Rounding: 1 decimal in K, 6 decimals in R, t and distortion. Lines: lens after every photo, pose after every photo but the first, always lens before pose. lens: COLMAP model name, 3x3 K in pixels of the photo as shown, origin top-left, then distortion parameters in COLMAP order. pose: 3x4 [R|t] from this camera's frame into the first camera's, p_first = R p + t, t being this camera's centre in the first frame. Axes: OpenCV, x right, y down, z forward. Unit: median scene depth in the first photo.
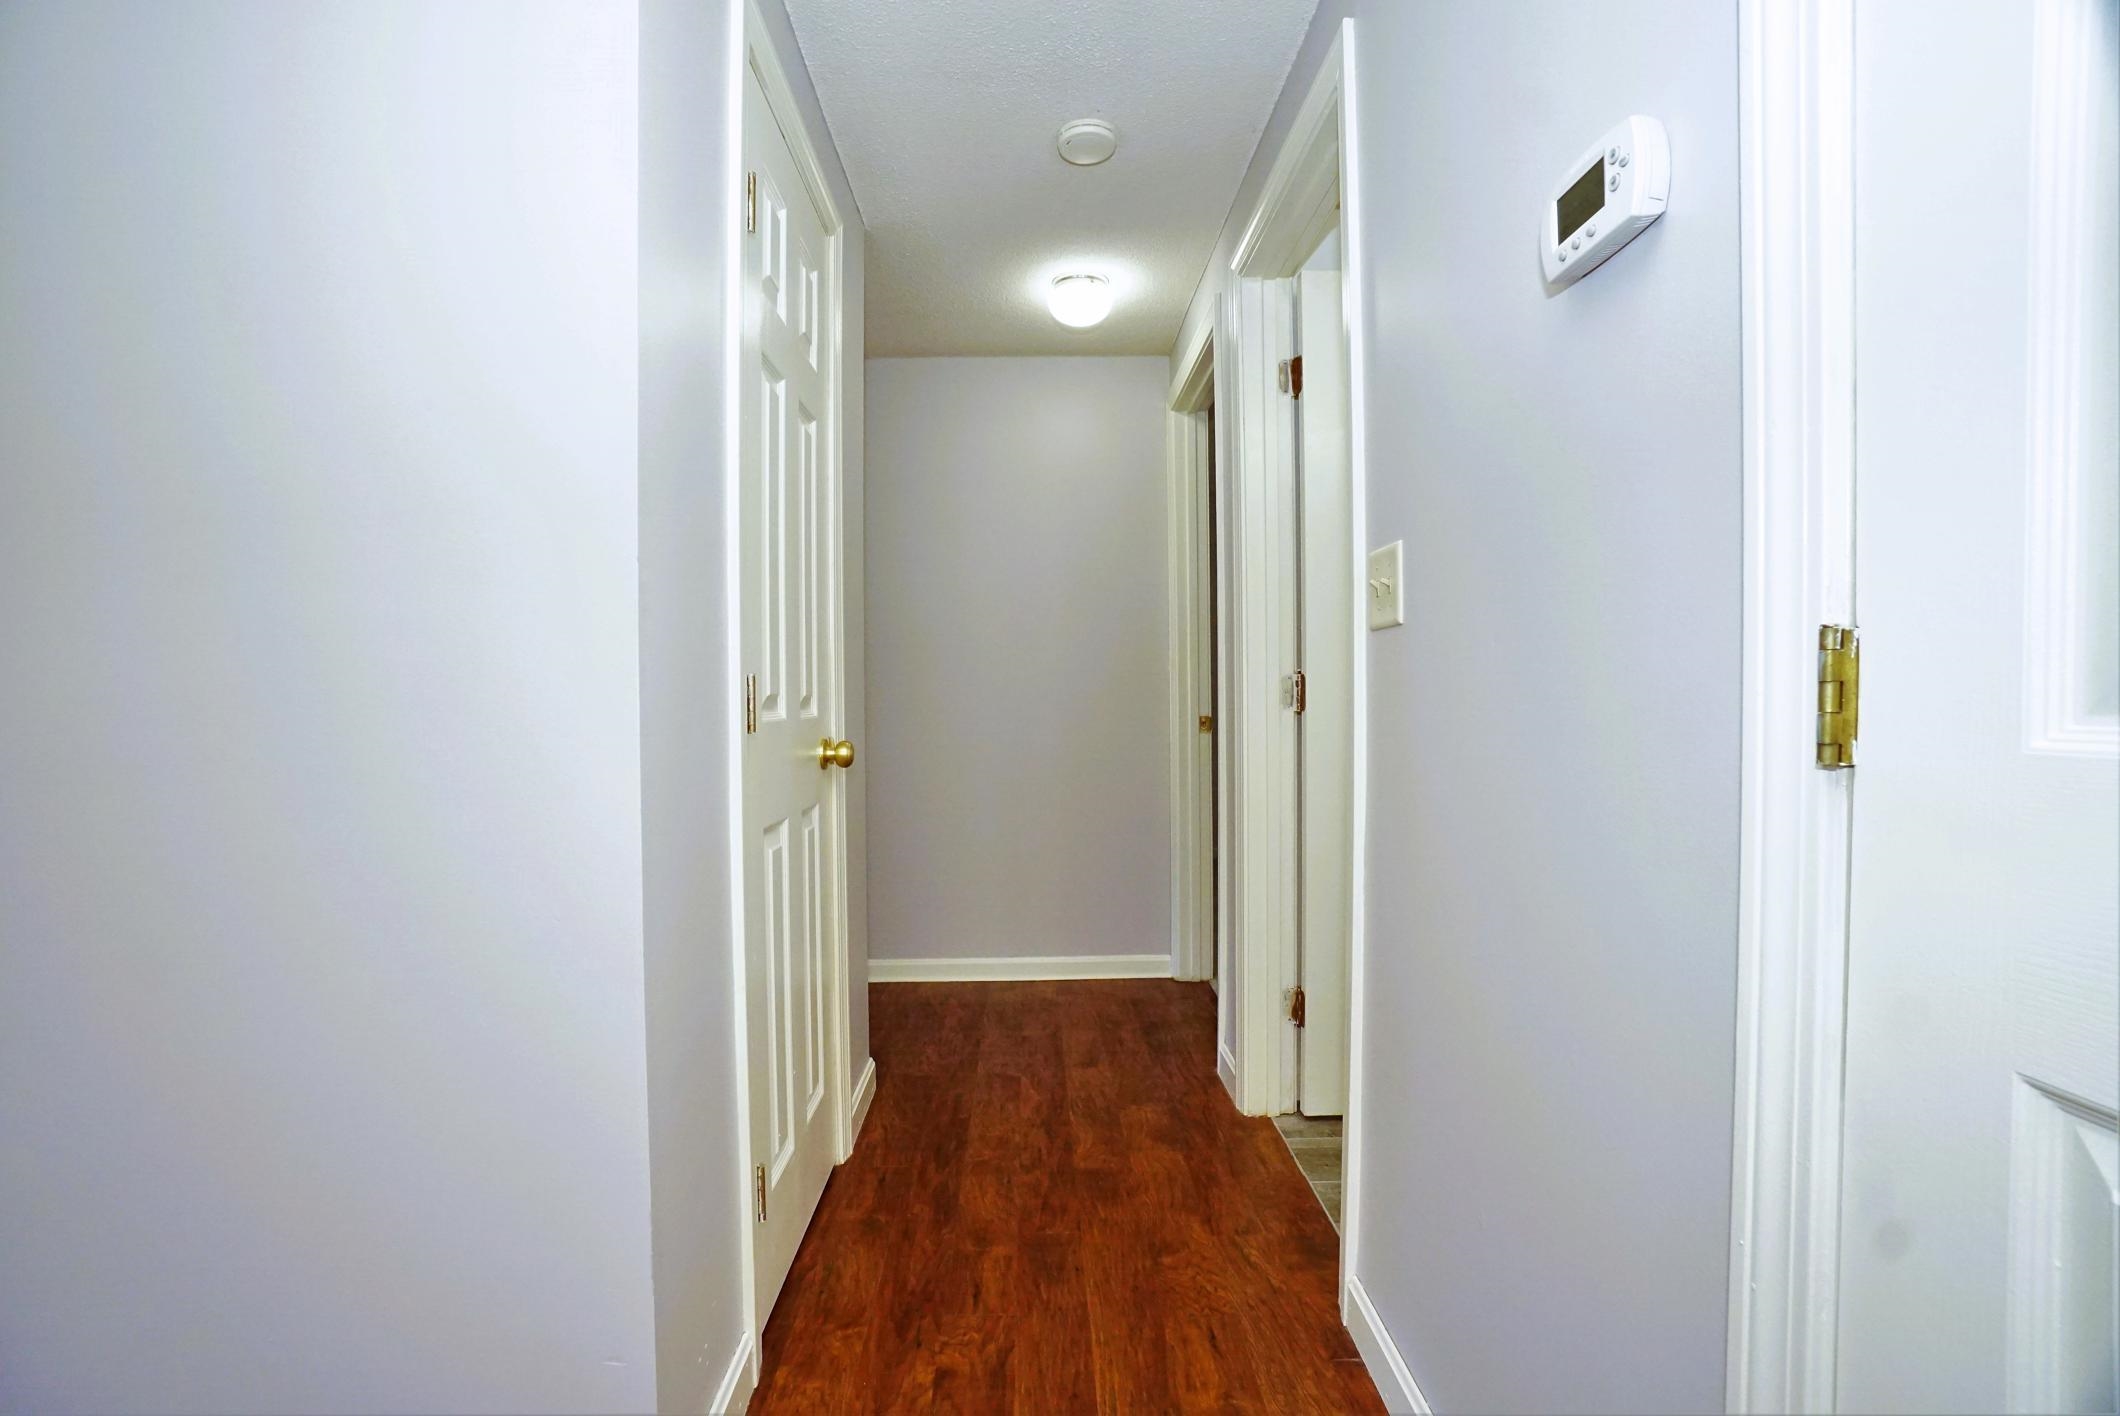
lens RADIAL K [[952.8, 0, 1047.4], [0, 952.8, 720.6], [0, 0, 1]] dist [-0.063192, 0.024970]
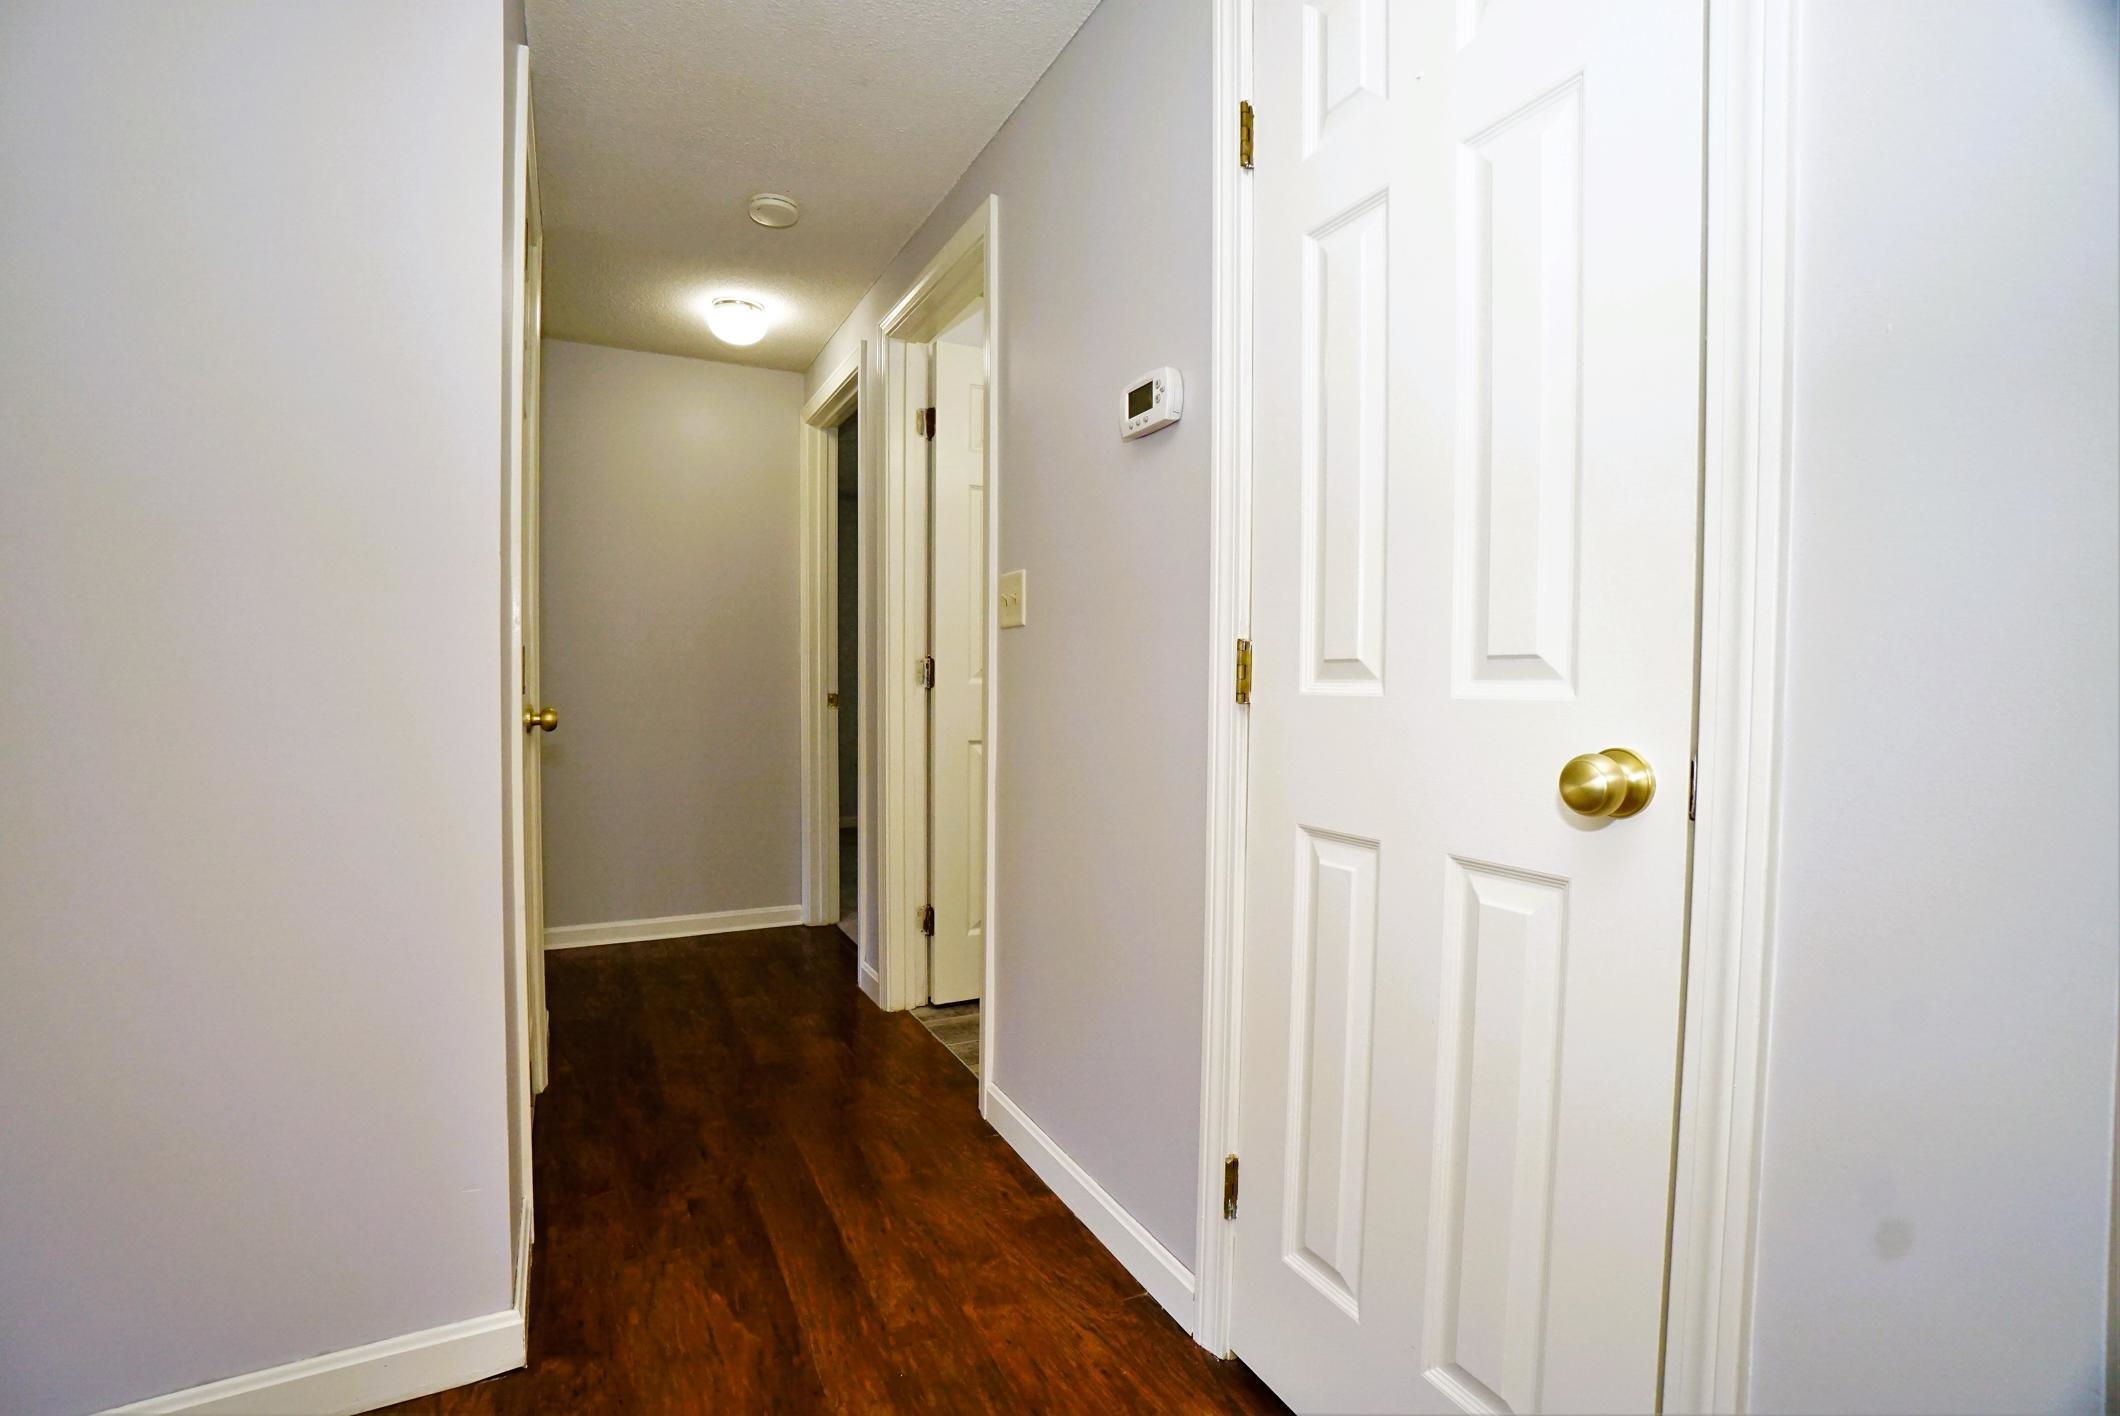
lens RADIAL K [[942.3, 0, 1058.1], [0, 942.3, 718.7], [0, 0, 1]] dist [-0.060767, 0.024102]
pose [[0.897584, -0.001244, 0.440841, -0.146168], [-0.004699, 0.999912, 0.012390, 0.016462], [-0.440817, -0.013193, 0.897500, -0.225868]]
